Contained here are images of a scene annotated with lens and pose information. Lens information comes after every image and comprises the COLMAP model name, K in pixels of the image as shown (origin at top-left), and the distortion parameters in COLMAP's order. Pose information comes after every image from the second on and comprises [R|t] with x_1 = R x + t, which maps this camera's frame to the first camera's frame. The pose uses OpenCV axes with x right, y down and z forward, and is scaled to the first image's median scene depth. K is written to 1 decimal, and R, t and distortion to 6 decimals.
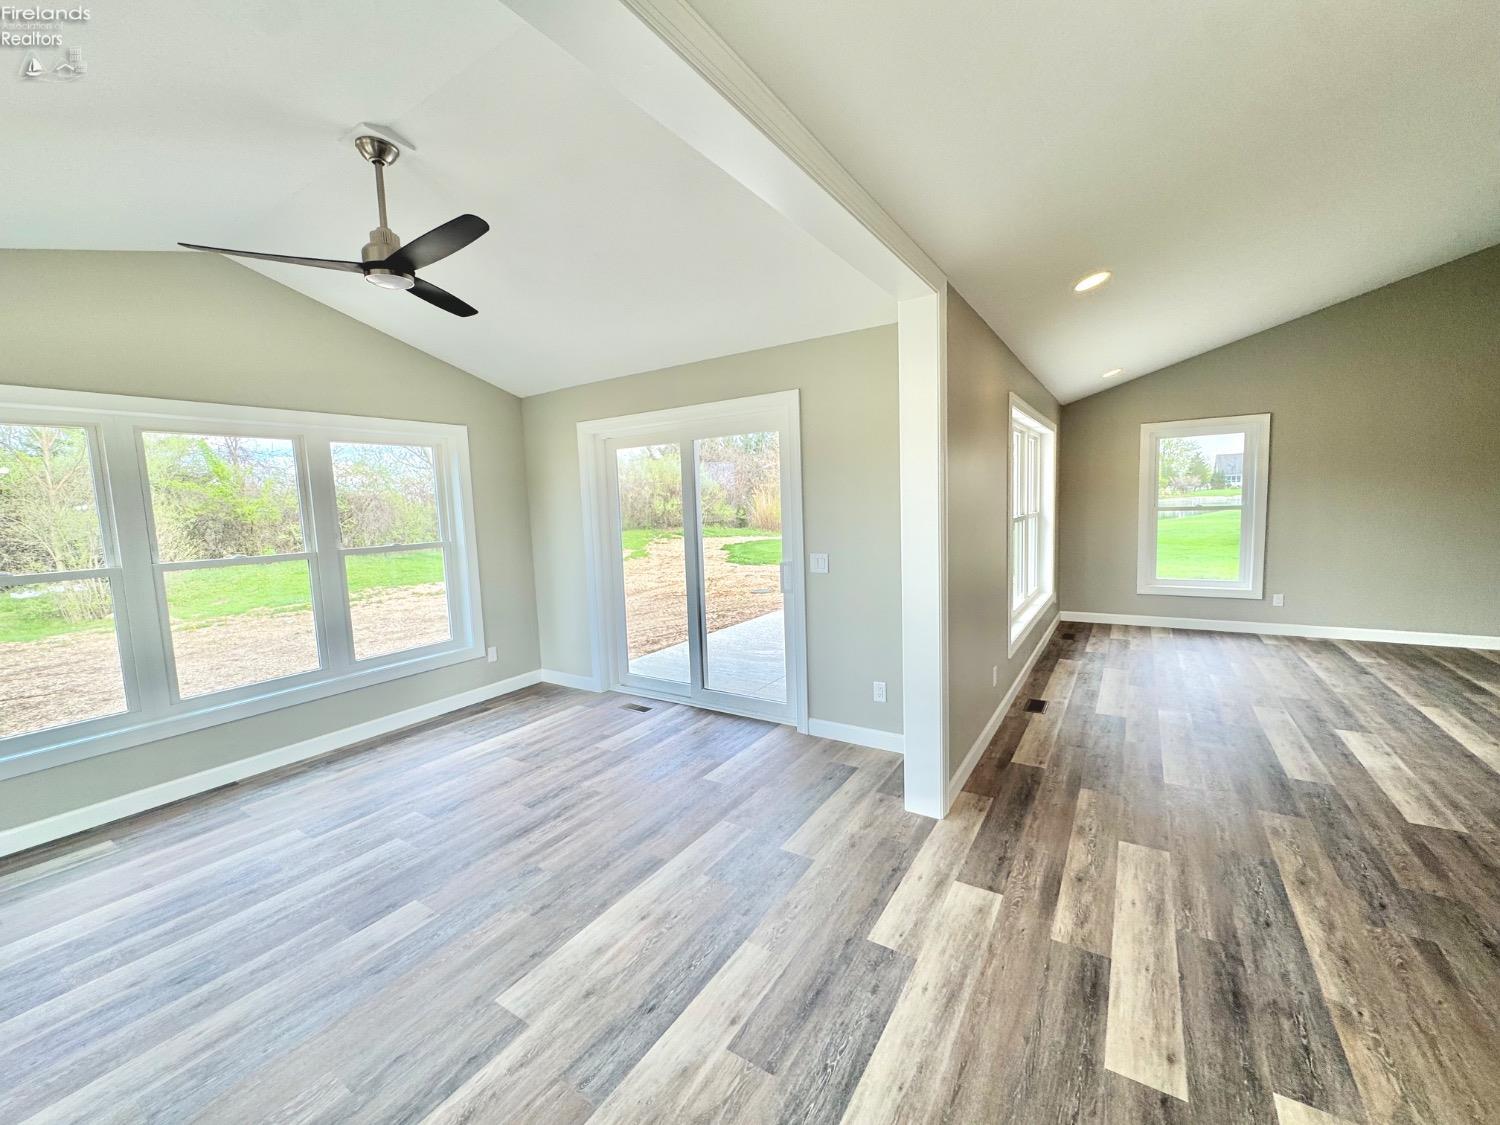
lens RADIAL K [[599.8, 0, 750.0], [0, 599.8, 561.0], [0, 0, 1]] dist [-0.004824, 0.000610]
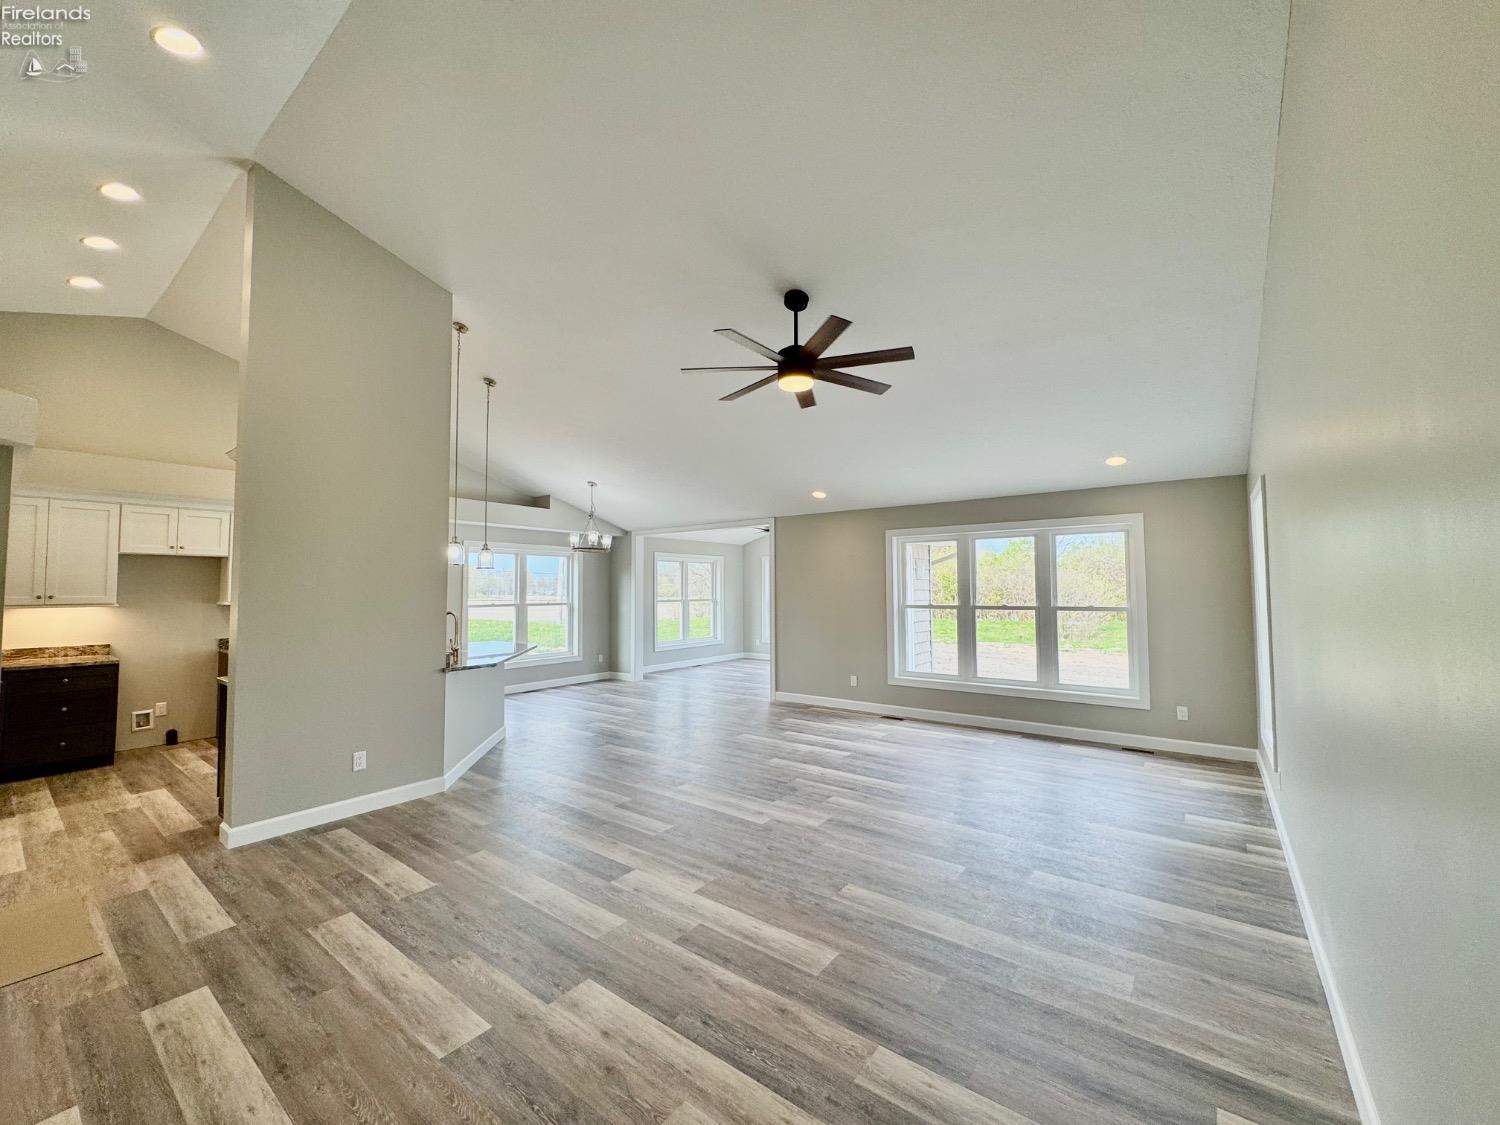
lens RADIAL K [[599.8, 0, 750.7], [0, 599.8, 563.4], [0, 0, 1]] dist [-0.004824, 0.000610]
pose [[-0.075993, -0.006703, -0.997086, 2.670618], [-0.091403, 0.995814, 0.000272, -0.176210], [0.992910, 0.091158, -0.076288, 0.885416]]
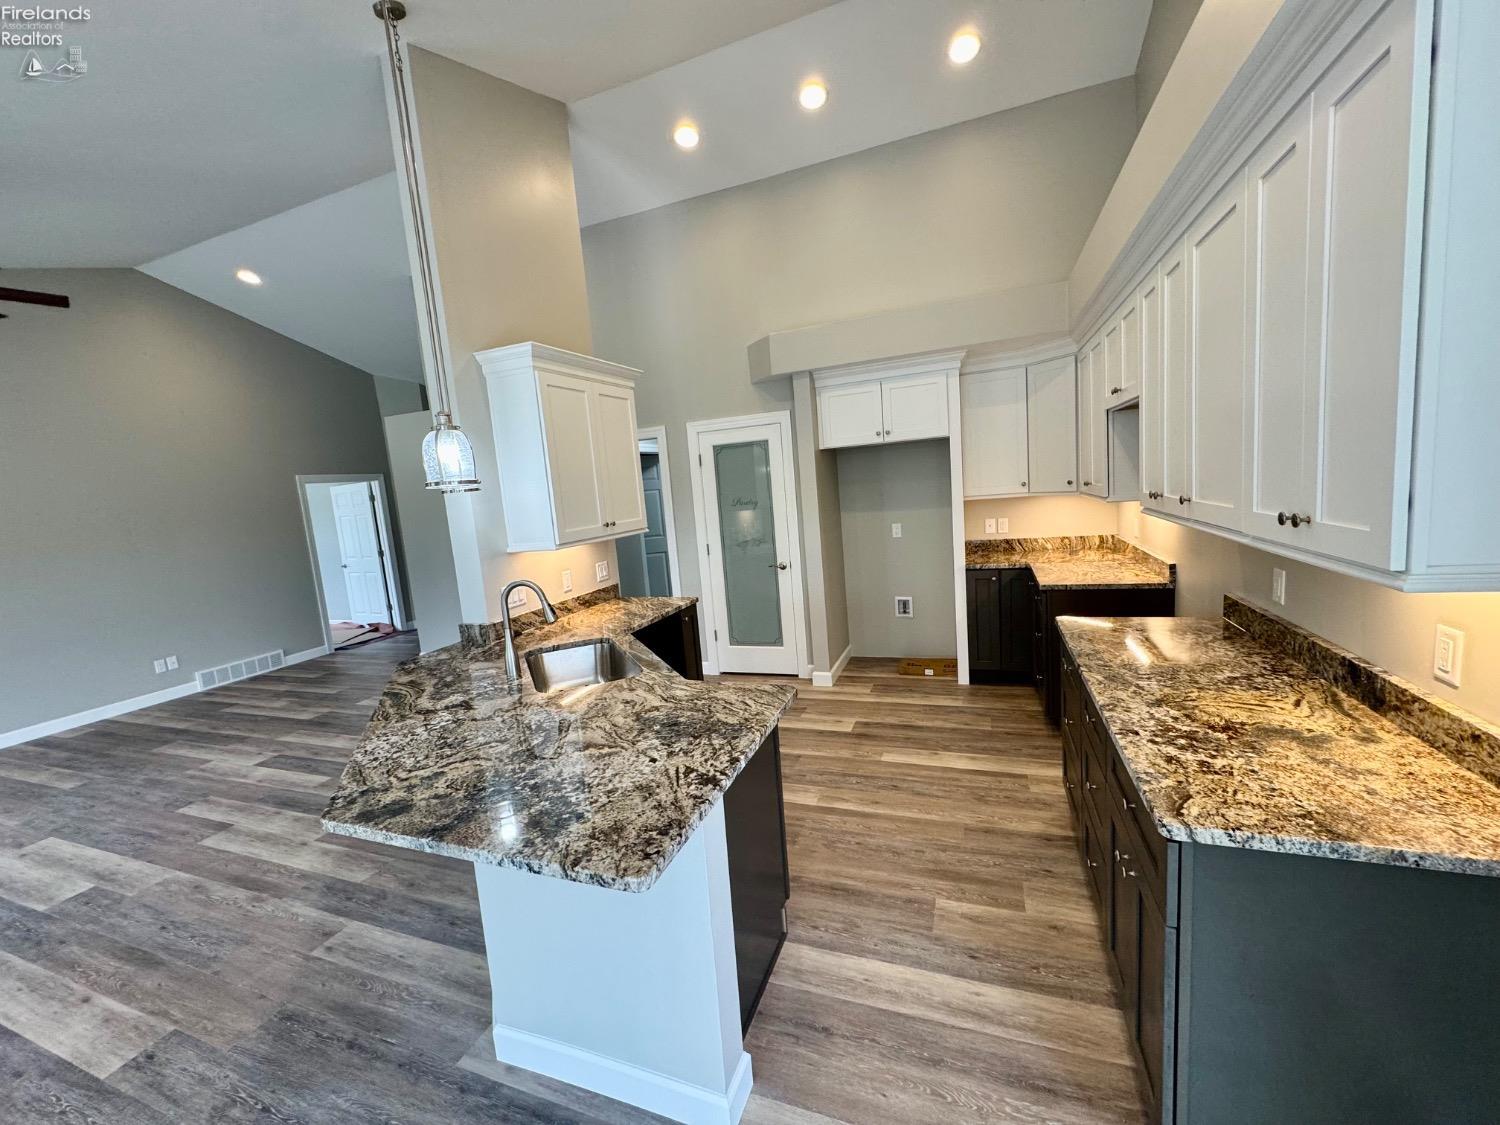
lens RADIAL K [[599.8, 0, 749.3], [0, 599.8, 557.5], [0, 0, 1]] dist [-0.004824, 0.000610]
pose [[-0.204826, -0.067250, 0.976485, 0.390490], [0.186404, 0.976699, 0.106364, -0.030521], [-0.960885, 0.203807, -0.187518, -0.143961]]
